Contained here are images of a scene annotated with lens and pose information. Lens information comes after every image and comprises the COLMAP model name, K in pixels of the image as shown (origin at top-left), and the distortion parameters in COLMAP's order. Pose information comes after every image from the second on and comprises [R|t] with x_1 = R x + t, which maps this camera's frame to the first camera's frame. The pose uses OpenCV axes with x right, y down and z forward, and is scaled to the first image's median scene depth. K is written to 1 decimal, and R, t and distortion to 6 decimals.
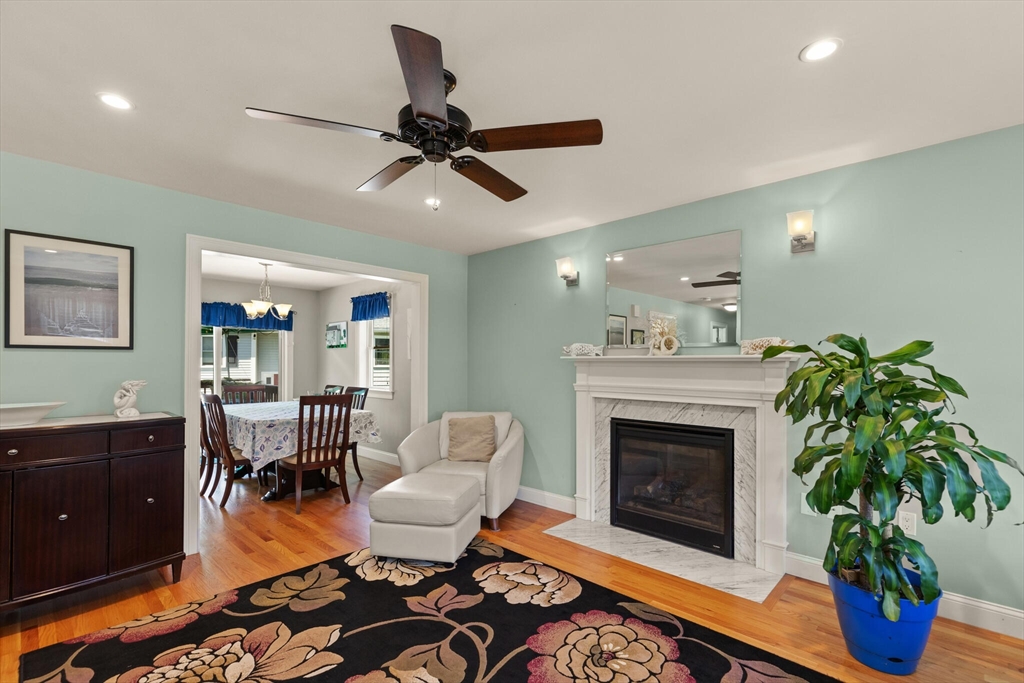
lens RADIAL K [[469.1, 0, 507.3], [0, 469.1, 362.2], [0, 0, 1]] dist [0.008207, -0.001809]
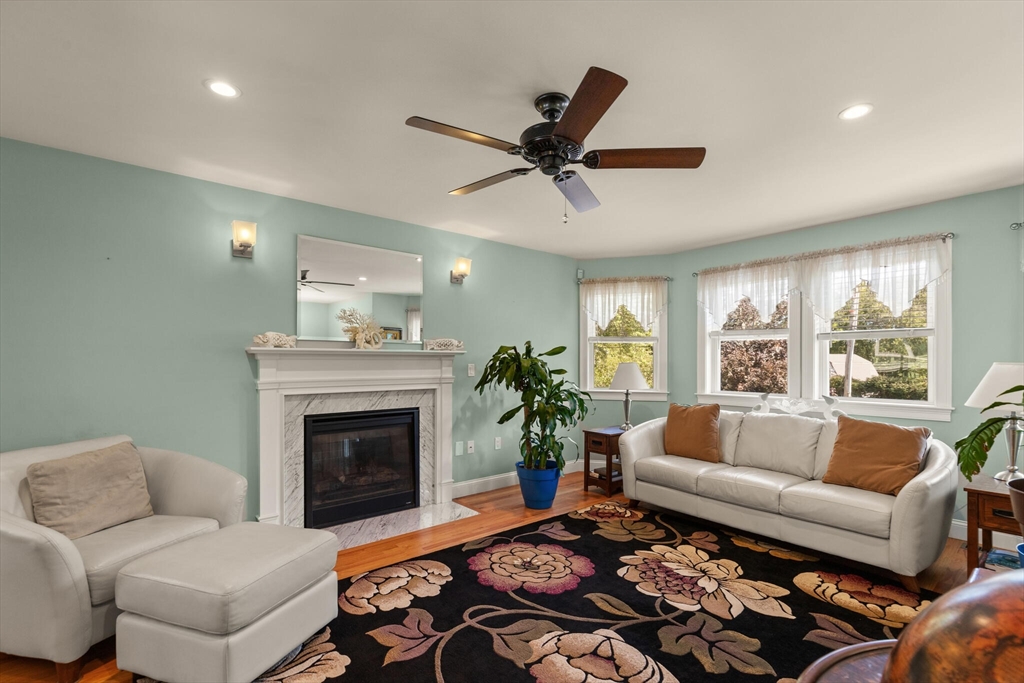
lens RADIAL K [[469.1, 0, 526.6], [0, 469.1, 361.4], [0, 0, 1]] dist [0.008207, -0.001809]
pose [[0.086999, -0.001963, 0.996206, -0.858848], [-0.003255, 0.999992, 0.002255, 0.011986], [-0.996203, -0.003439, 0.086992, 0.641097]]
